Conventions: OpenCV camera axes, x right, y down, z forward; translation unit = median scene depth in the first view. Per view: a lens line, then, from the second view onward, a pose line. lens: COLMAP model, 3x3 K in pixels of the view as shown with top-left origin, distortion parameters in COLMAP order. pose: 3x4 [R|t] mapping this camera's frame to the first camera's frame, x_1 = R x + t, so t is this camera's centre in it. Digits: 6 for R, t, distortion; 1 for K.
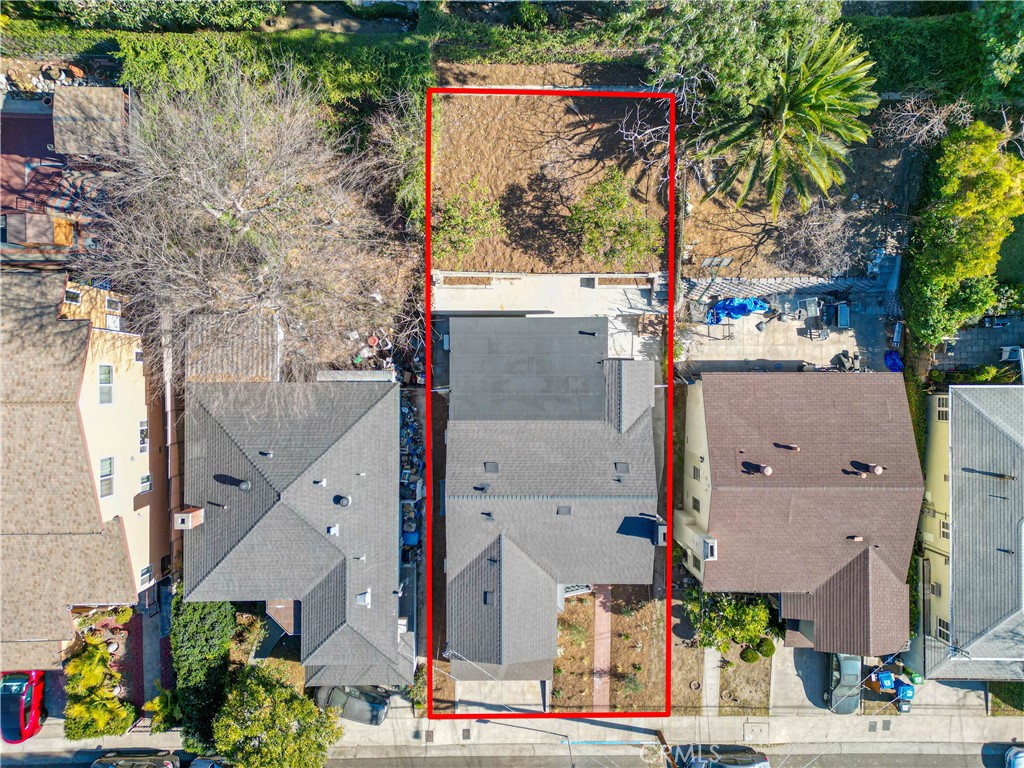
lens RADIAL K [[708.4, 0, 510.5], [0, 708.4, 383.2], [0, 0, 1]] dist [0.056971, -0.002172]
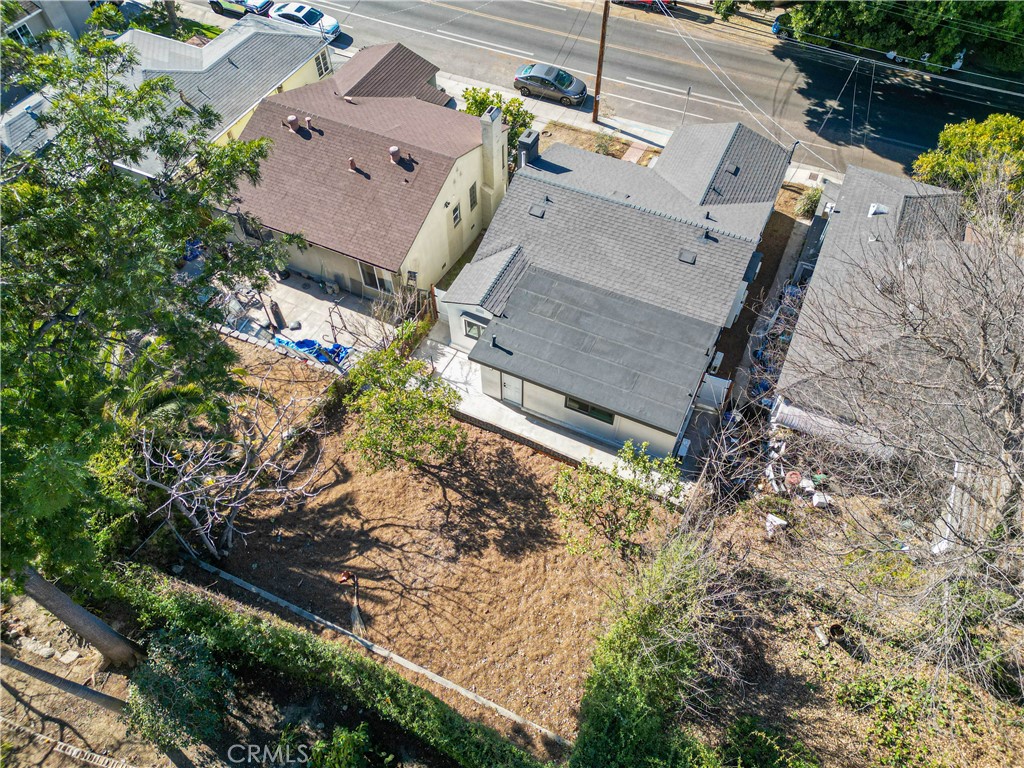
lens RADIAL K [[708.4, 0, 511.9], [0, 708.4, 383.9], [0, 0, 1]] dist [0.056971, -0.002172]
pose [[-0.903925, -0.350694, 0.244814, -0.093788], [0.427676, -0.736244, 0.524440, -0.483442], [-0.003675, 0.578756, 0.815493, 0.423173]]
